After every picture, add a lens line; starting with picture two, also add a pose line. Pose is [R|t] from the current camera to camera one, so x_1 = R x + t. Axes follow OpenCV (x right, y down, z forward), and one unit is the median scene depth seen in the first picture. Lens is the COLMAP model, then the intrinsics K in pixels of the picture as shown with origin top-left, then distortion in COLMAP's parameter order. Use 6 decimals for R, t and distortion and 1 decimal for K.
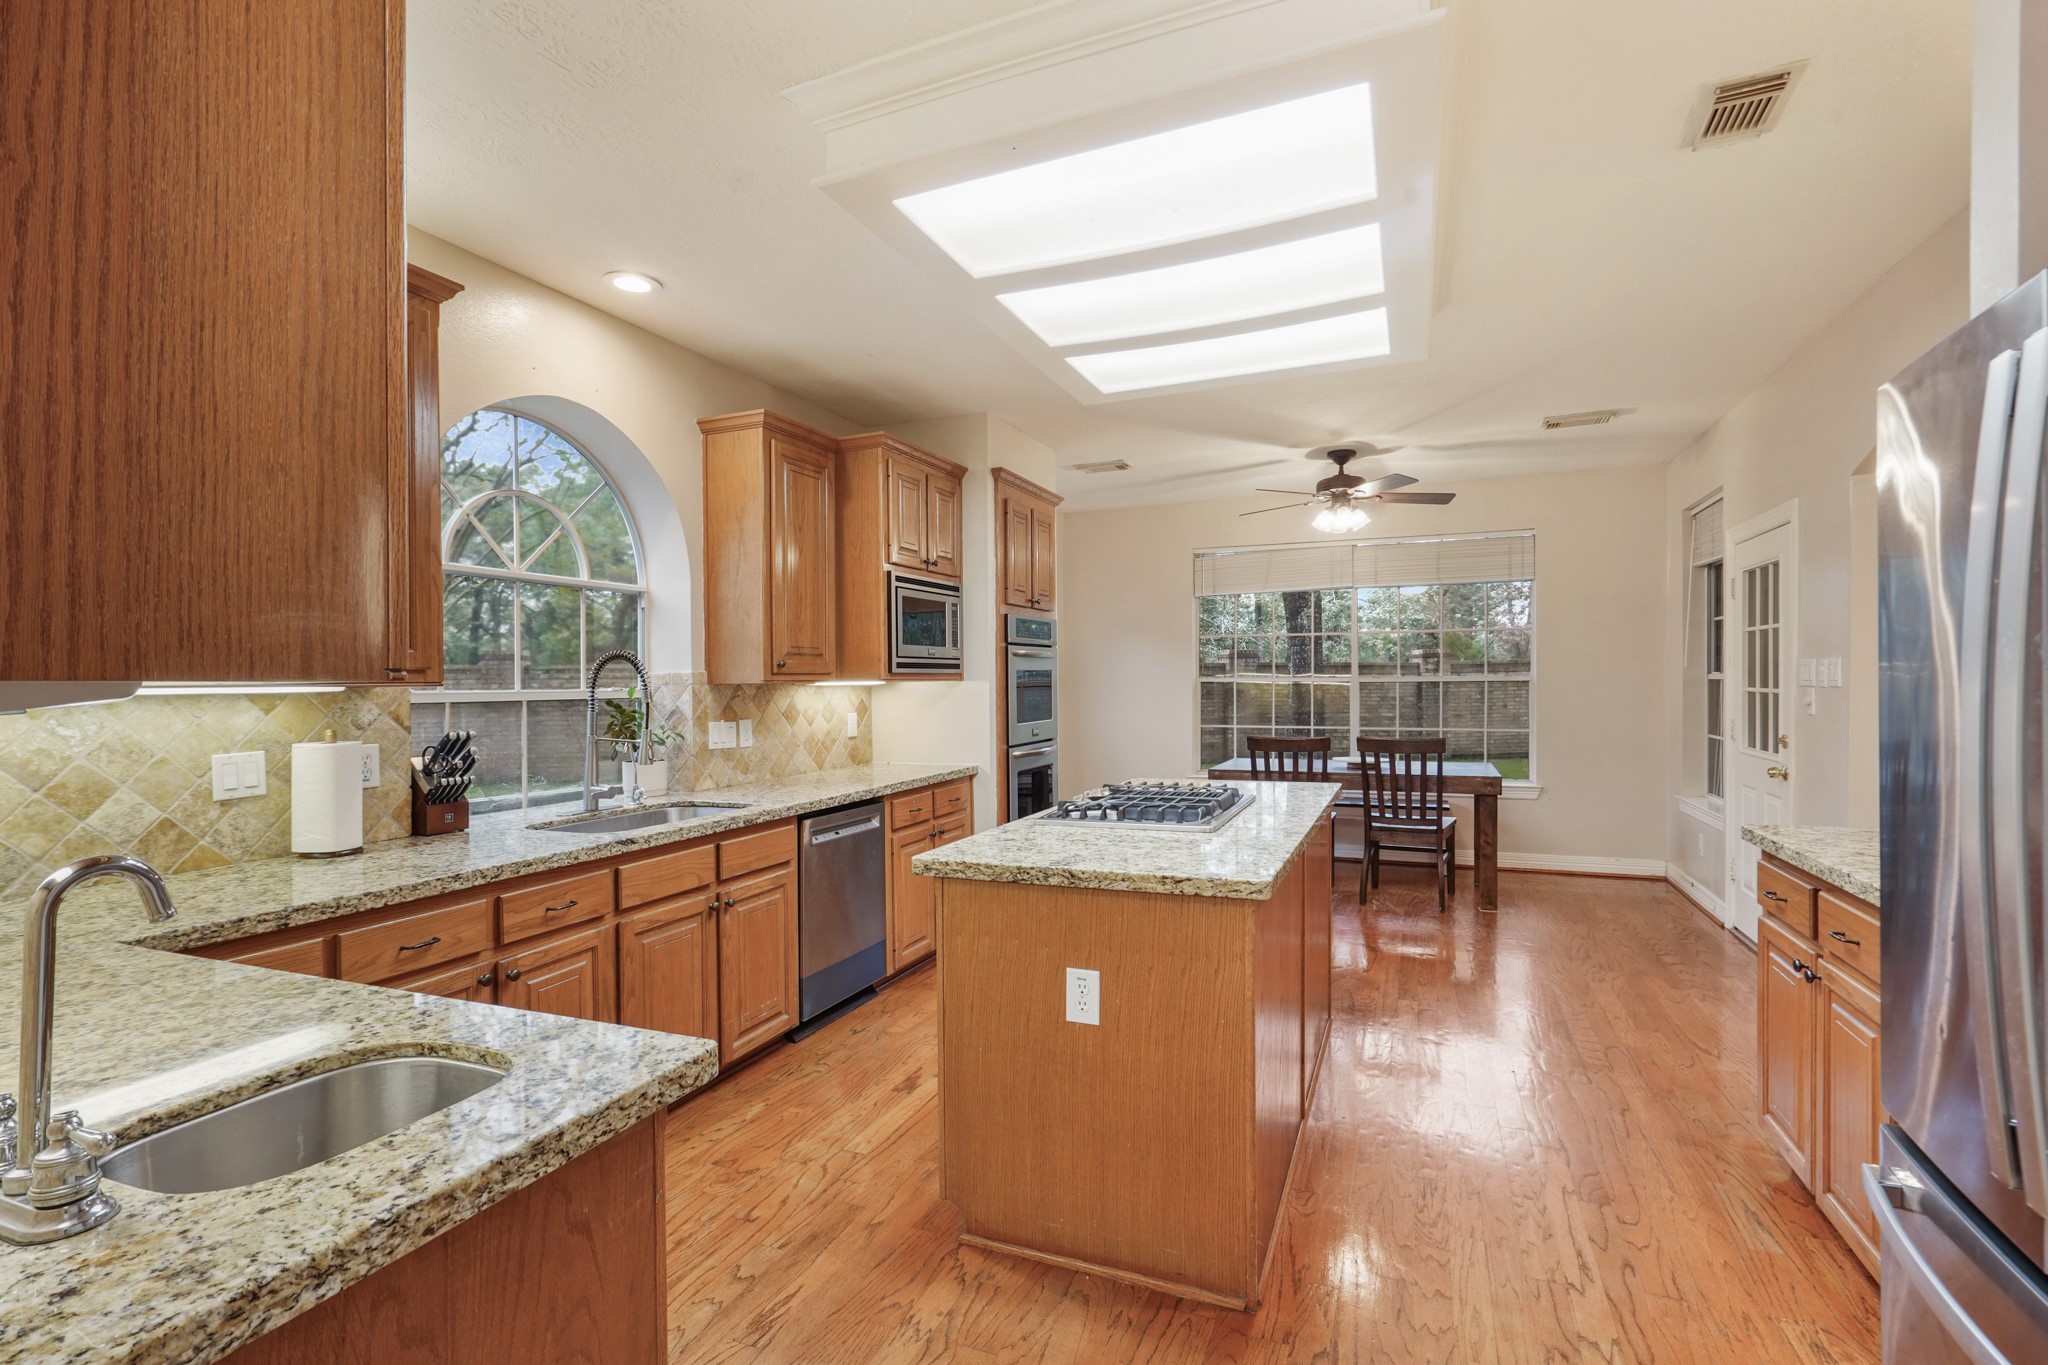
lens RADIAL K [[950.5, 0, 1005.0], [0, 950.5, 711.1], [0, 0, 1]] dist [-0.000354, -0.000817]
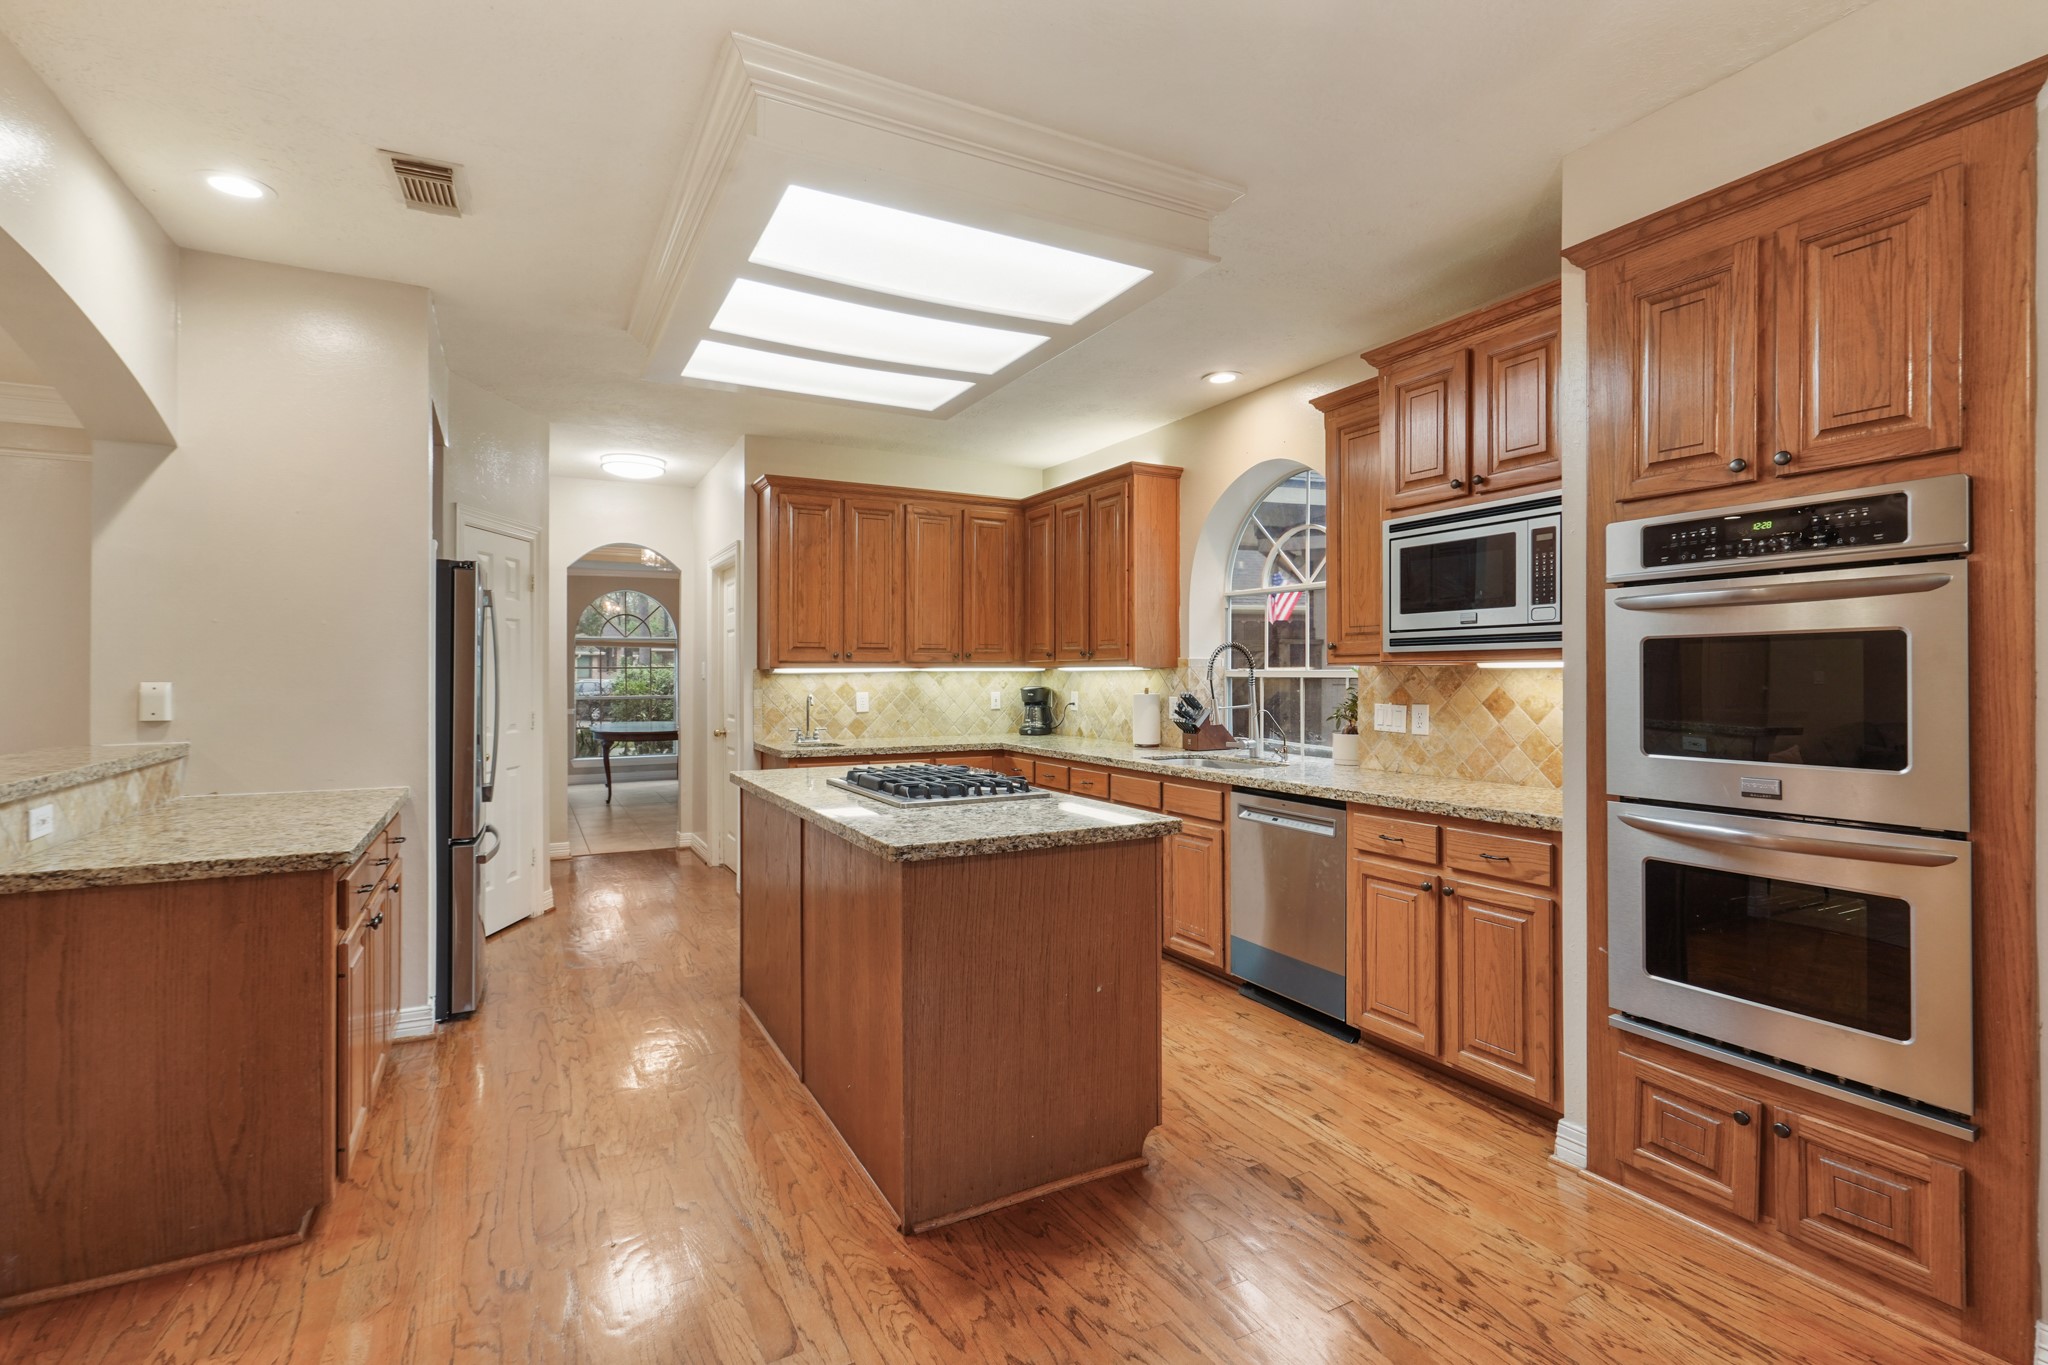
lens RADIAL K [[950.5, 0, 1018.3], [0, 950.5, 672.0], [0, 0, 1]] dist [-0.000354, -0.000817]
pose [[-0.623158, 0.014417, -0.781963, 0.670168], [-0.010866, 0.999574, 0.027088, -0.042185], [0.782020, 0.025377, -0.622736, 1.246570]]
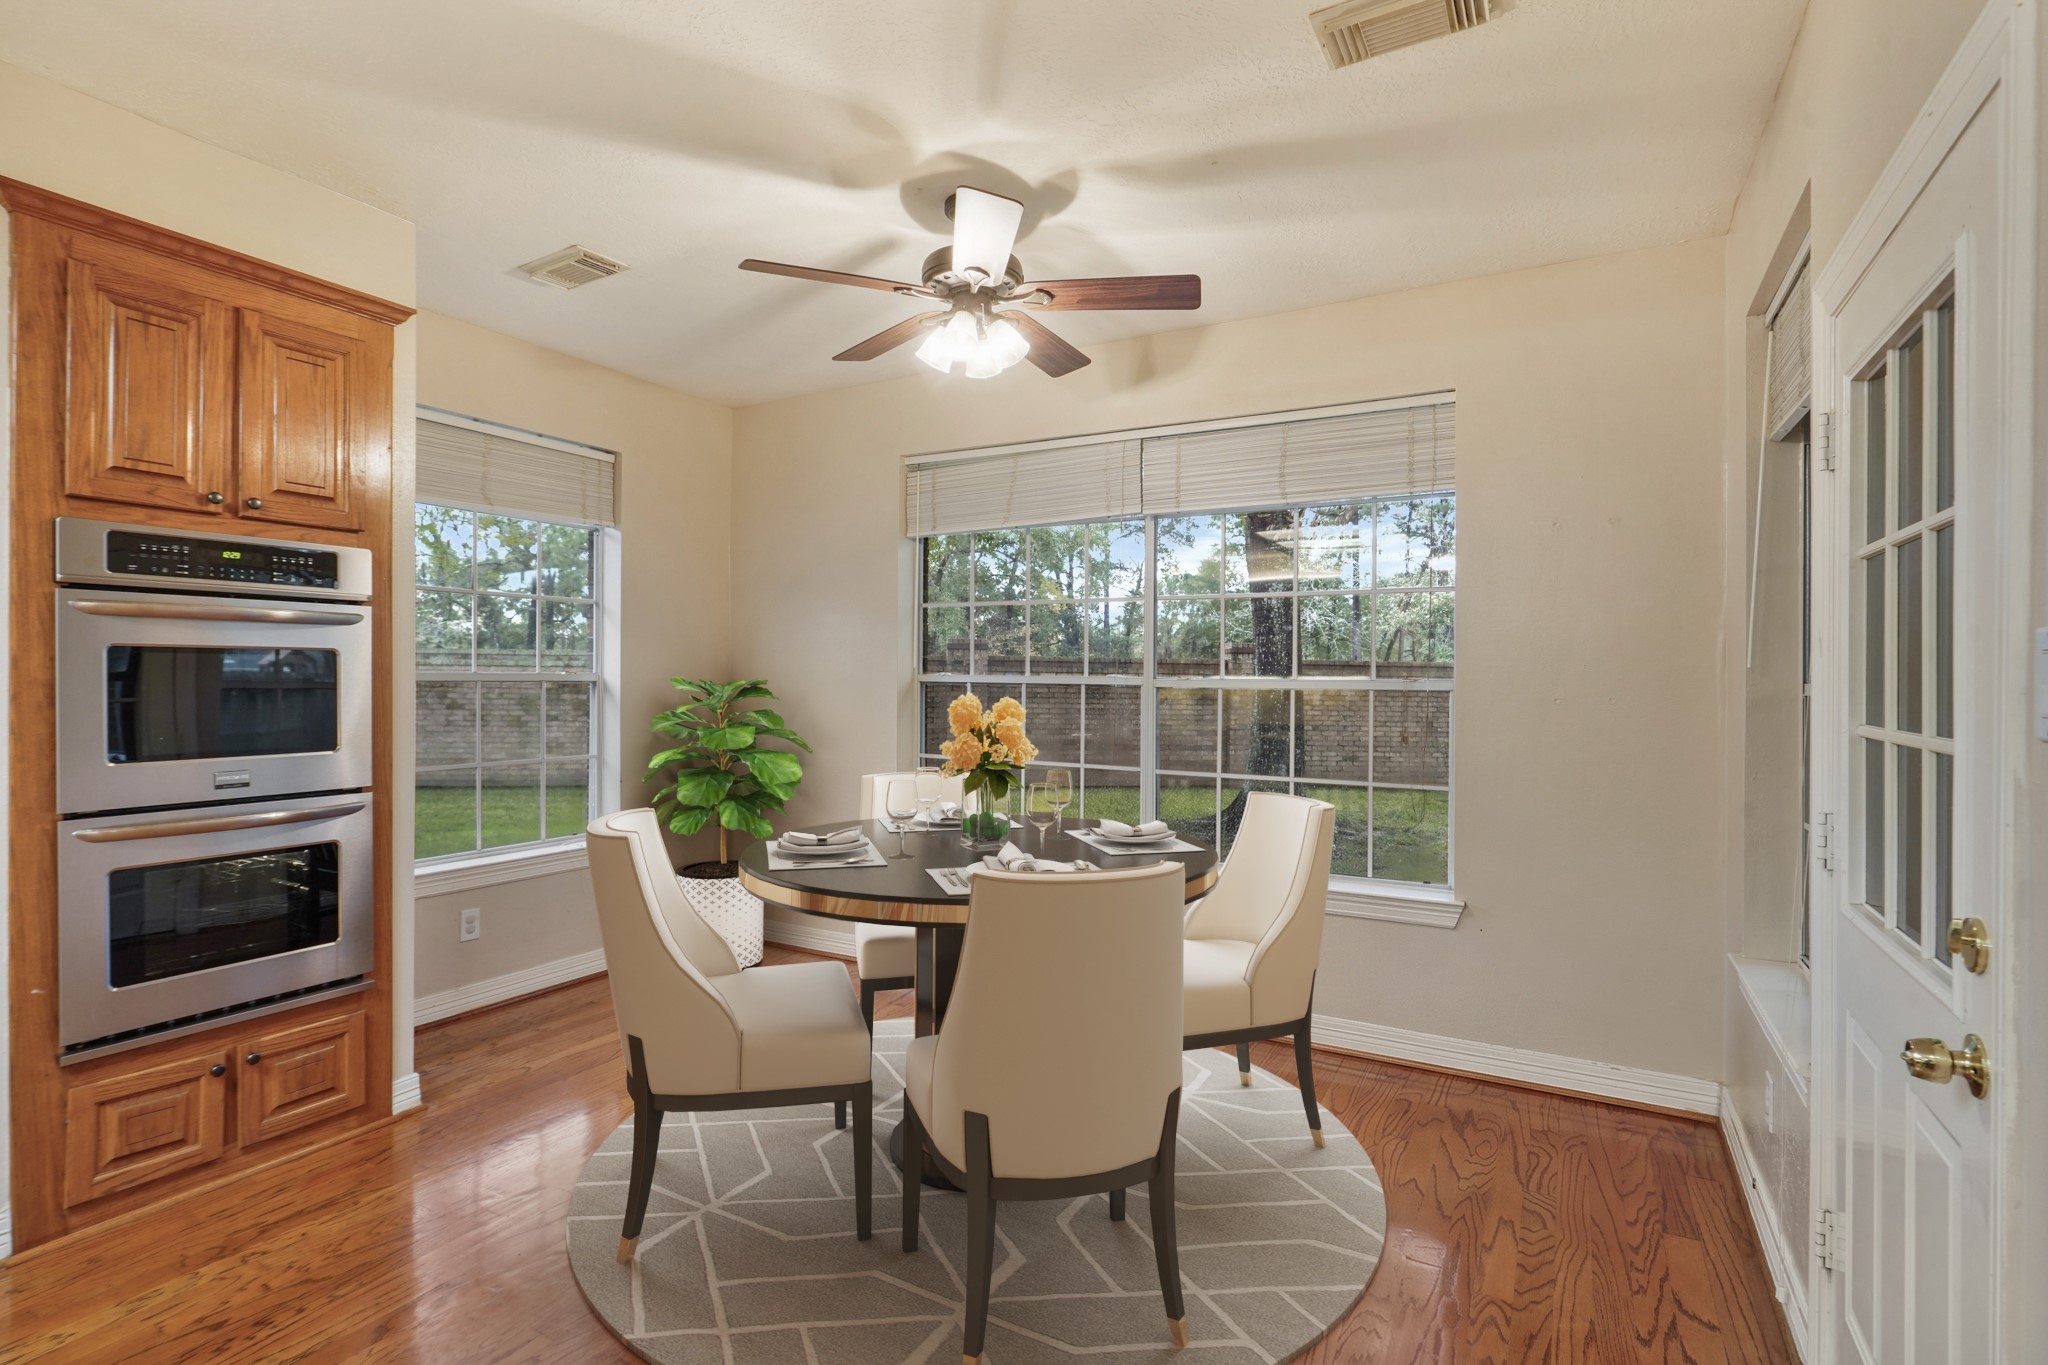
lens RADIAL K [[976.0, 0, 1017.2], [0, 976.0, 683.2], [0, 0, 1]] dist [0.003189, 0.000488]
pose [[0.993571, 0.019649, -0.111490, 0.582304], [-0.022504, 0.999449, -0.024401, -0.027063], [0.110949, 0.026753, 0.993466, 0.694403]]
